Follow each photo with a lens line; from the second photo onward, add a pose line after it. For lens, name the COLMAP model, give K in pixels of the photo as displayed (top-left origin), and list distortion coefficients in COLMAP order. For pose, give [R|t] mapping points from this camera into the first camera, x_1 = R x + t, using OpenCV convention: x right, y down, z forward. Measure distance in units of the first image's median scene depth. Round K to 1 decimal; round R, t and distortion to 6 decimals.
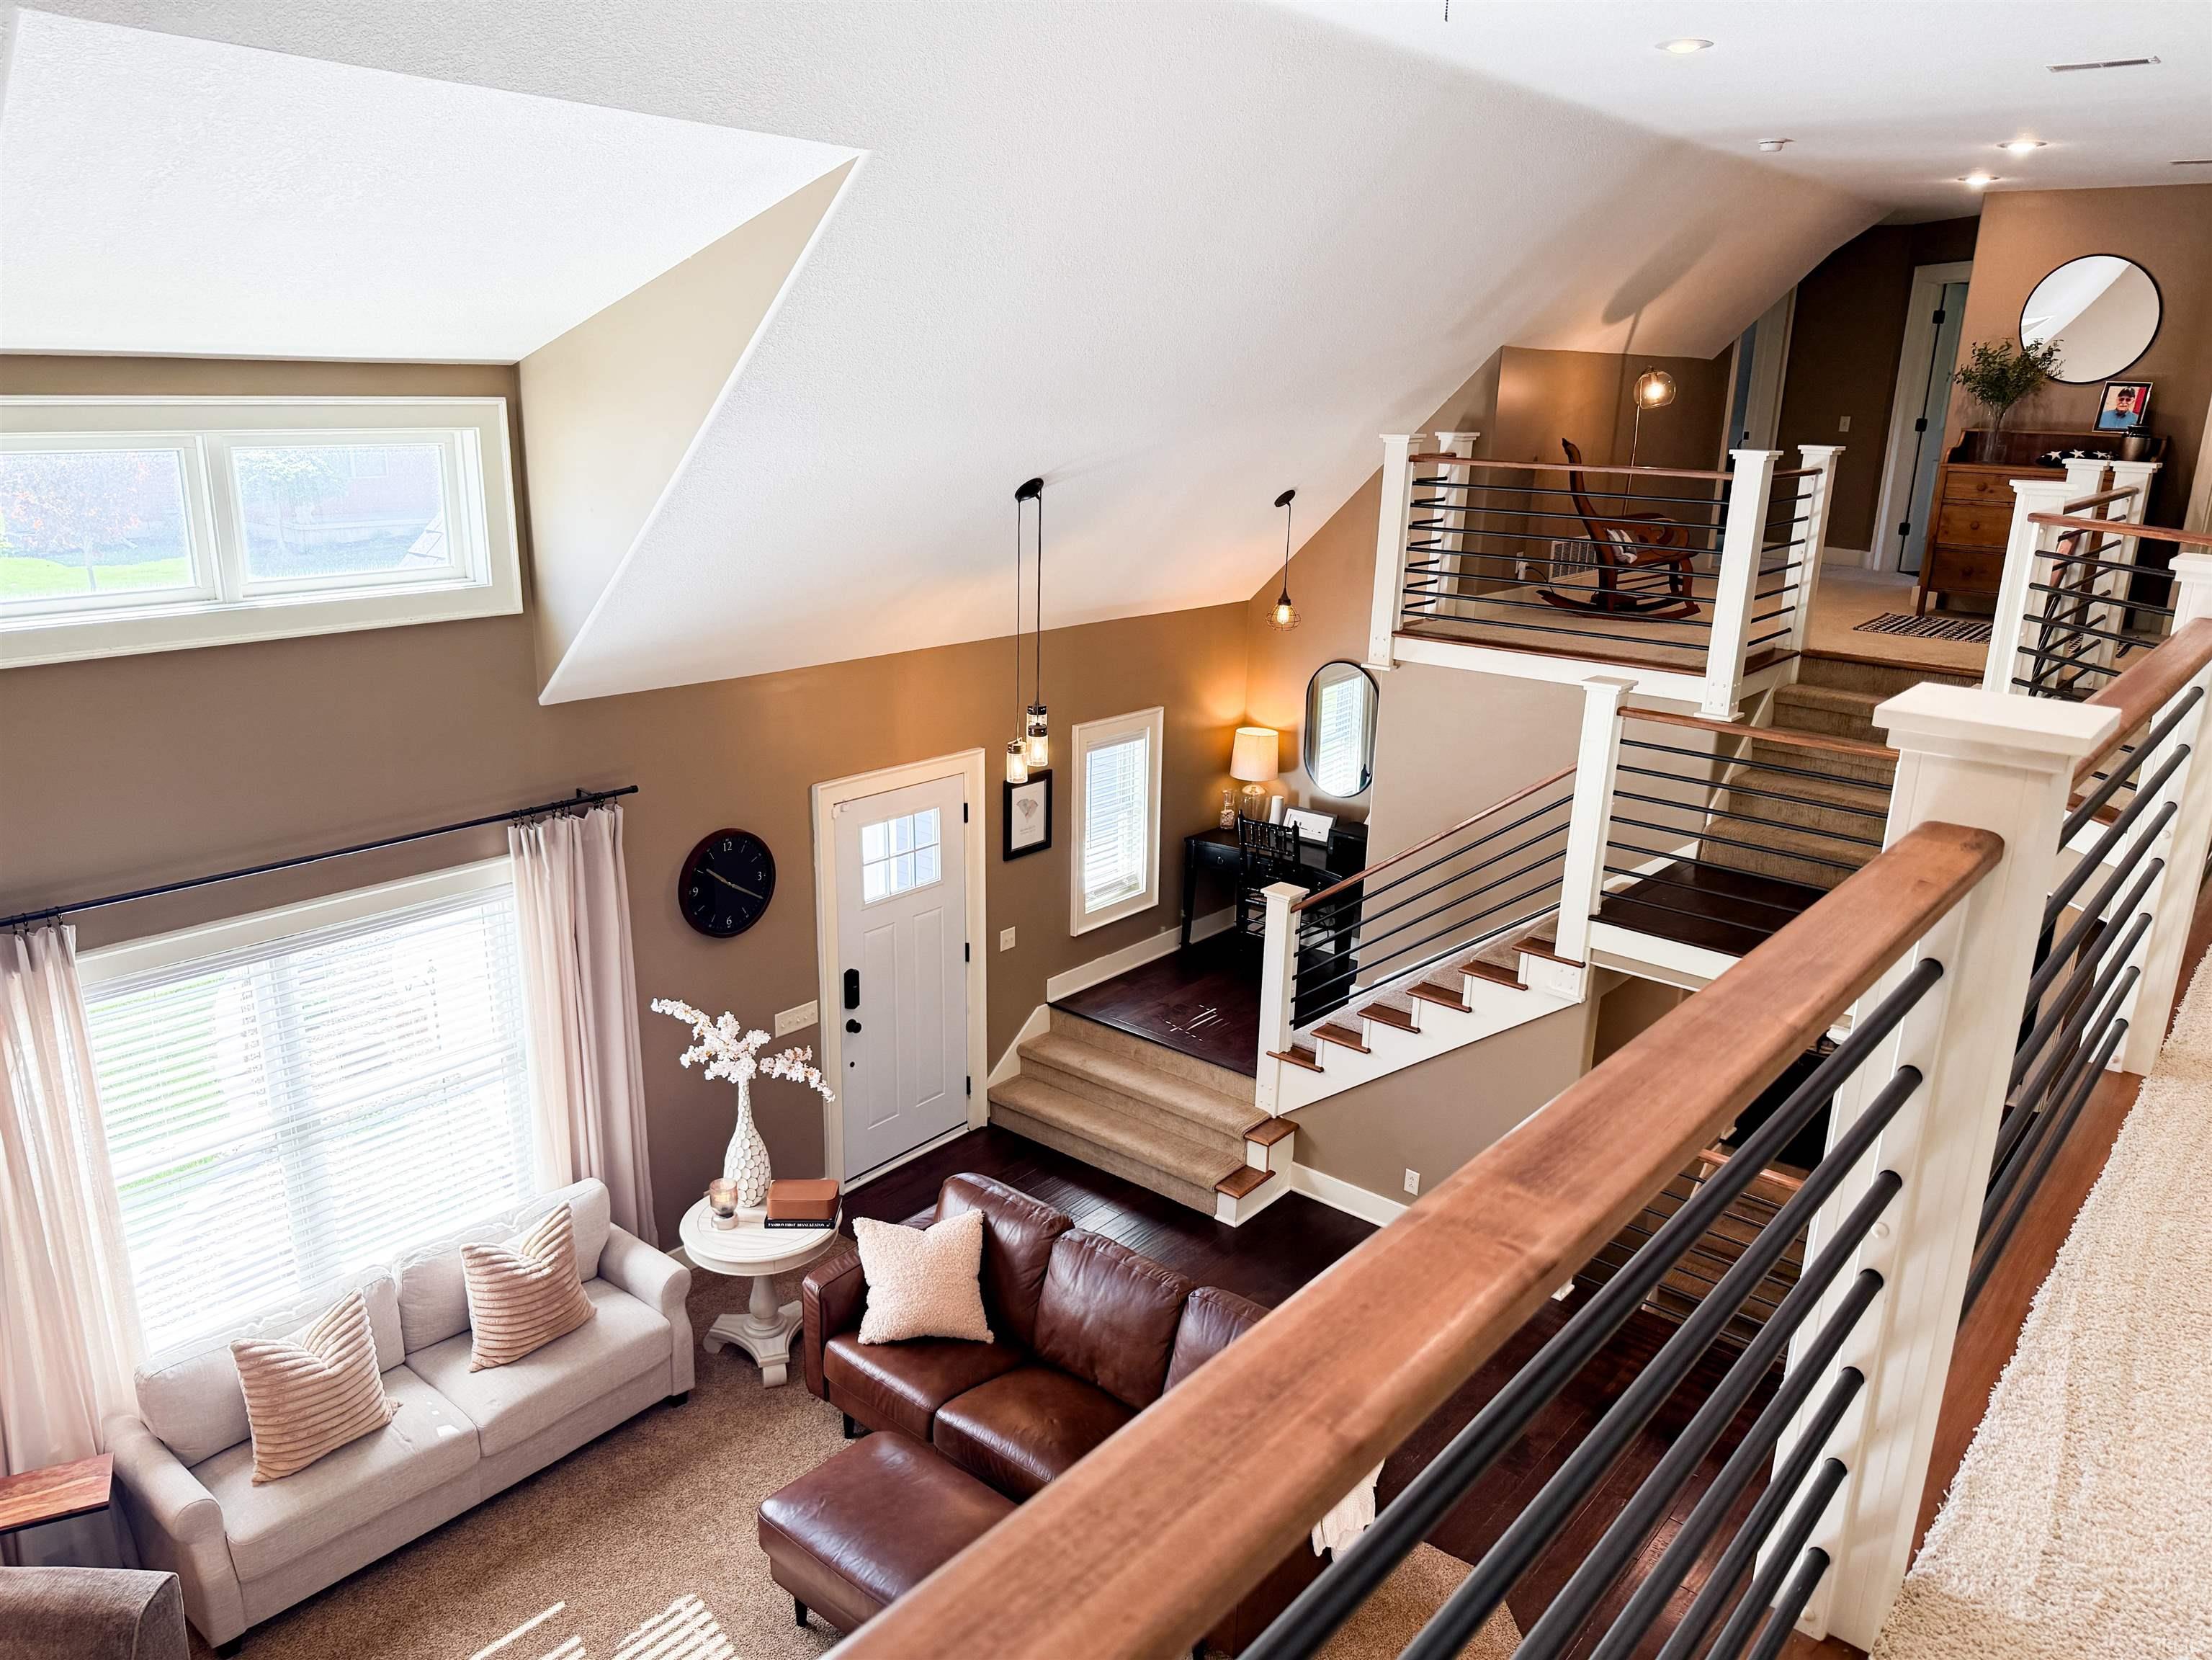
lens RADIAL K [[1590.8, 0, 1079.1], [0, 1590.8, 830.6], [0, 0, 1]] dist [0.220621, -0.421004]
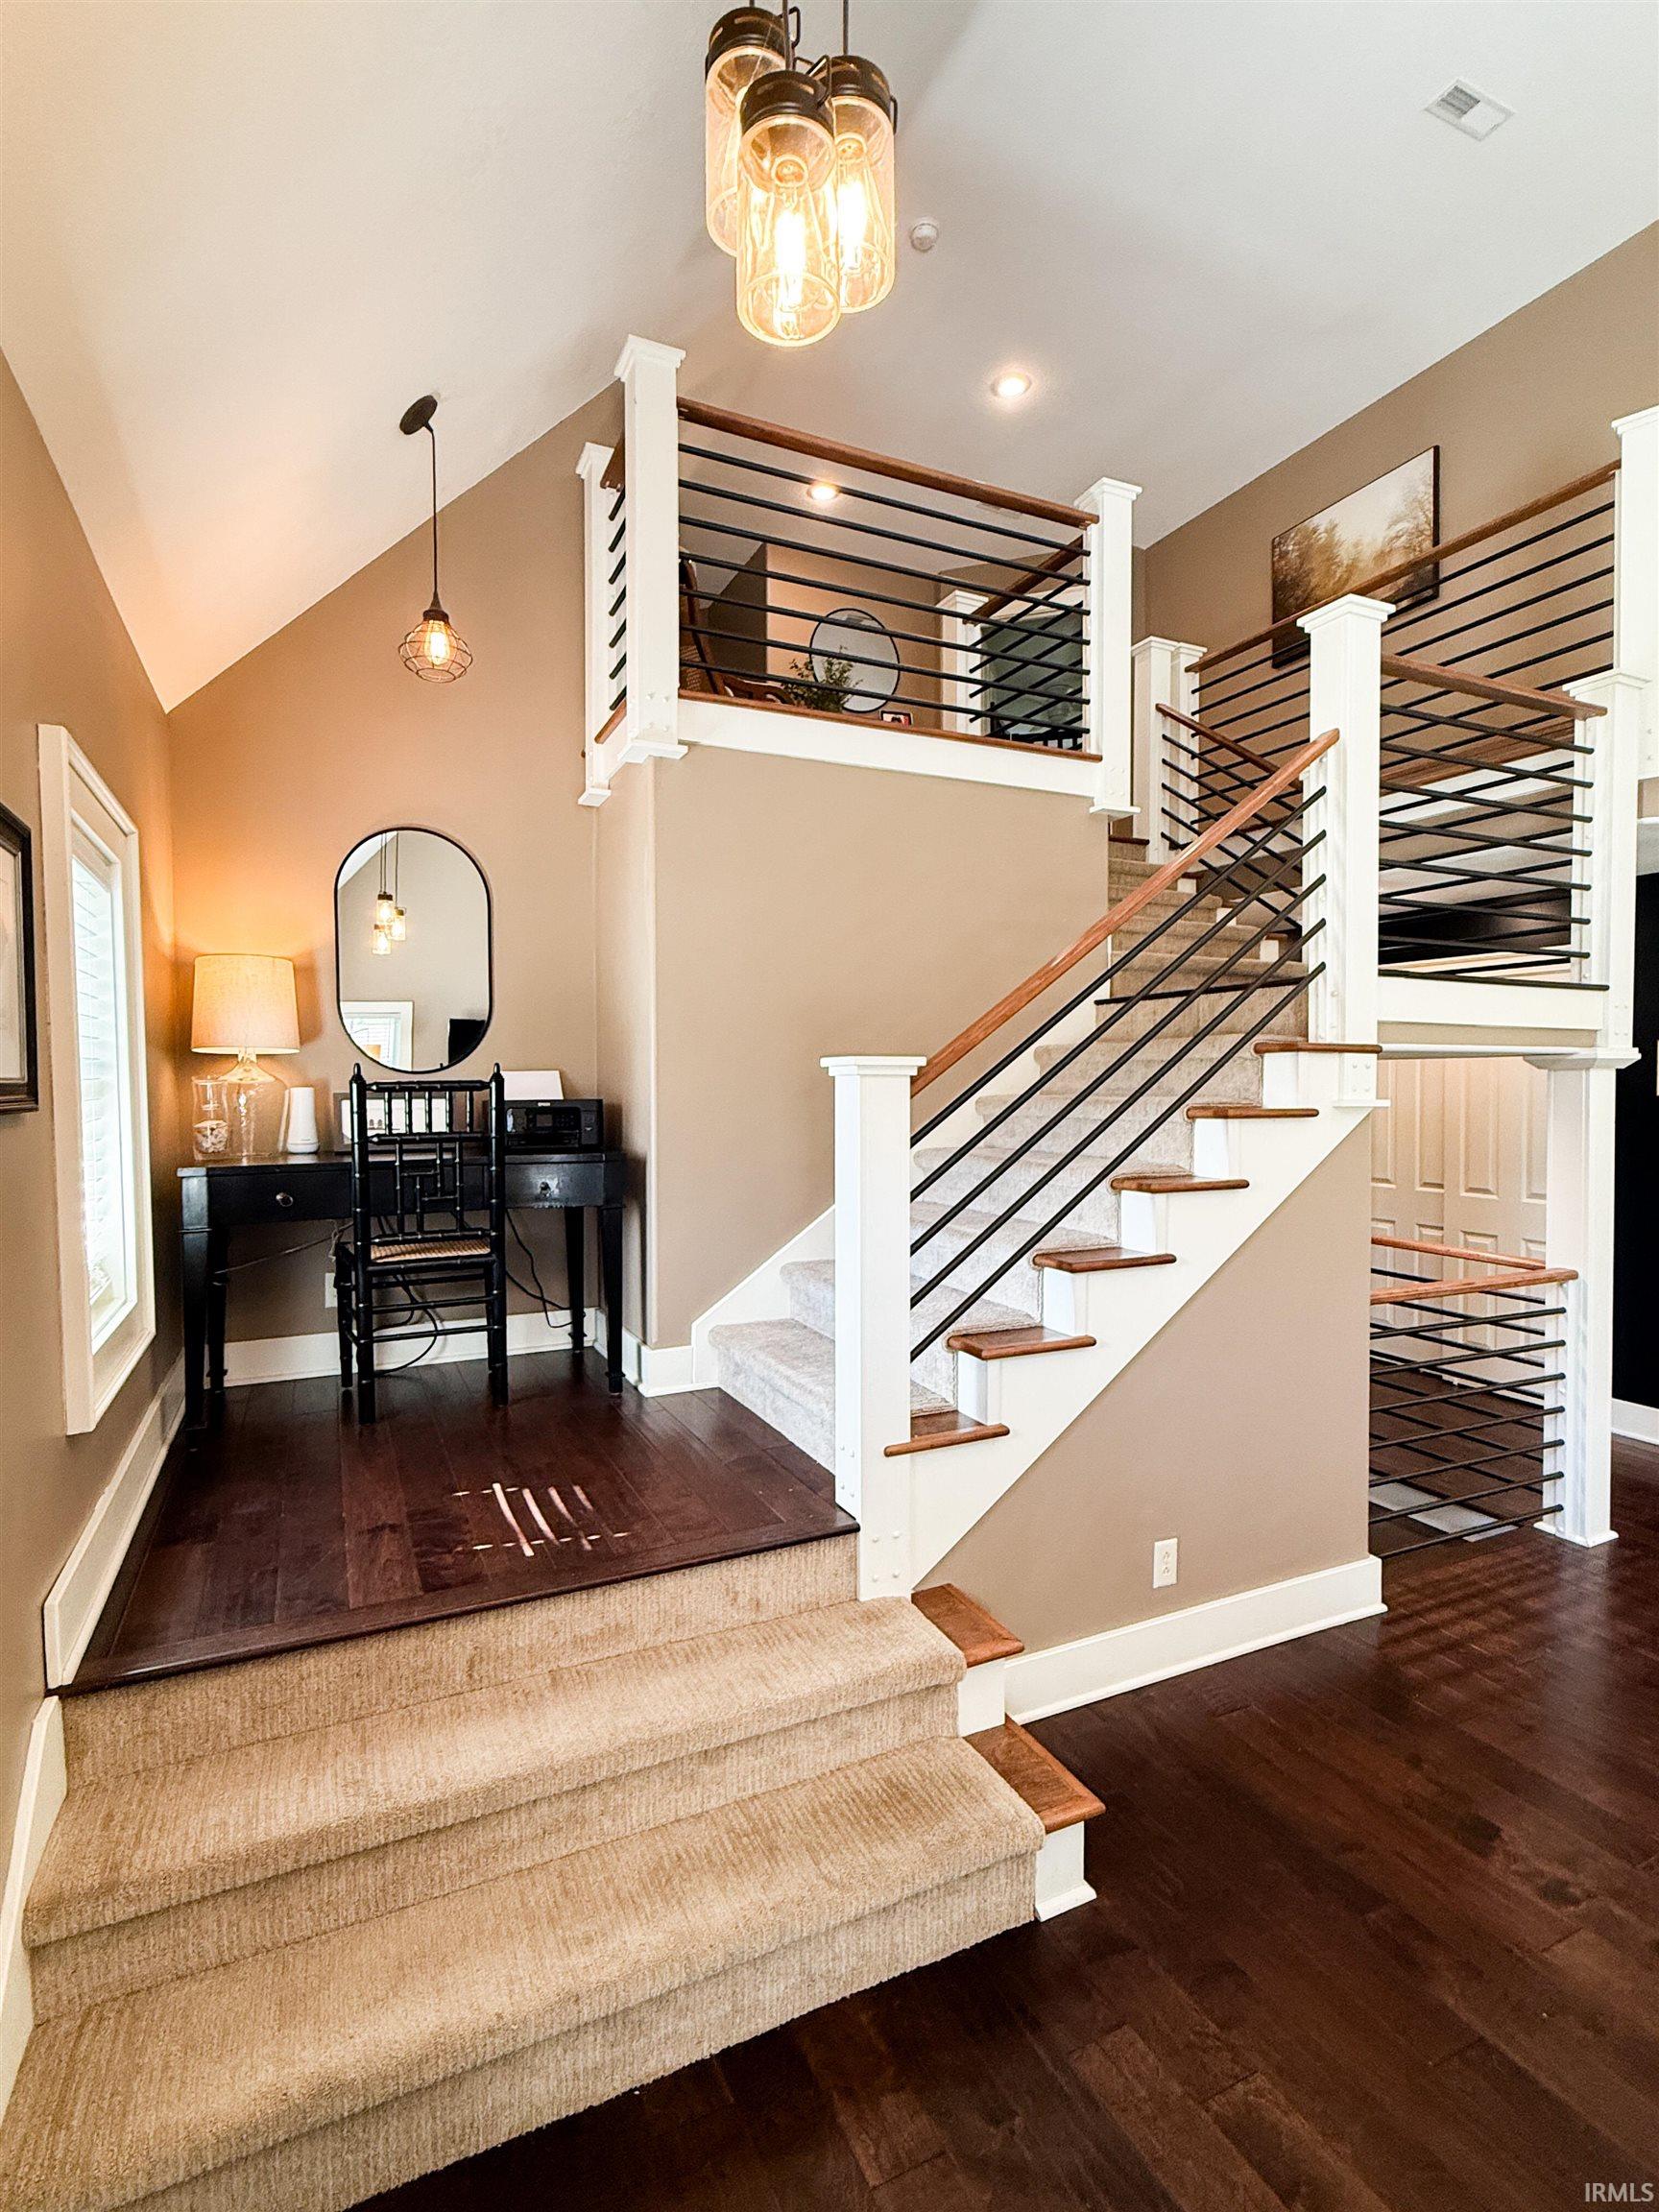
lens RADIAL K [[1024.0, 0, 829.5], [0, 1024.0, 1106.0], [0, 0, 1]] dist [-0.002049, -0.000095]
pose [[0.428134, -0.051464, 0.902249, -0.118498], [0.264932, 0.961660, -0.070863, 0.061284], [-0.864009, 0.269374, 0.425353, 0.810252]]
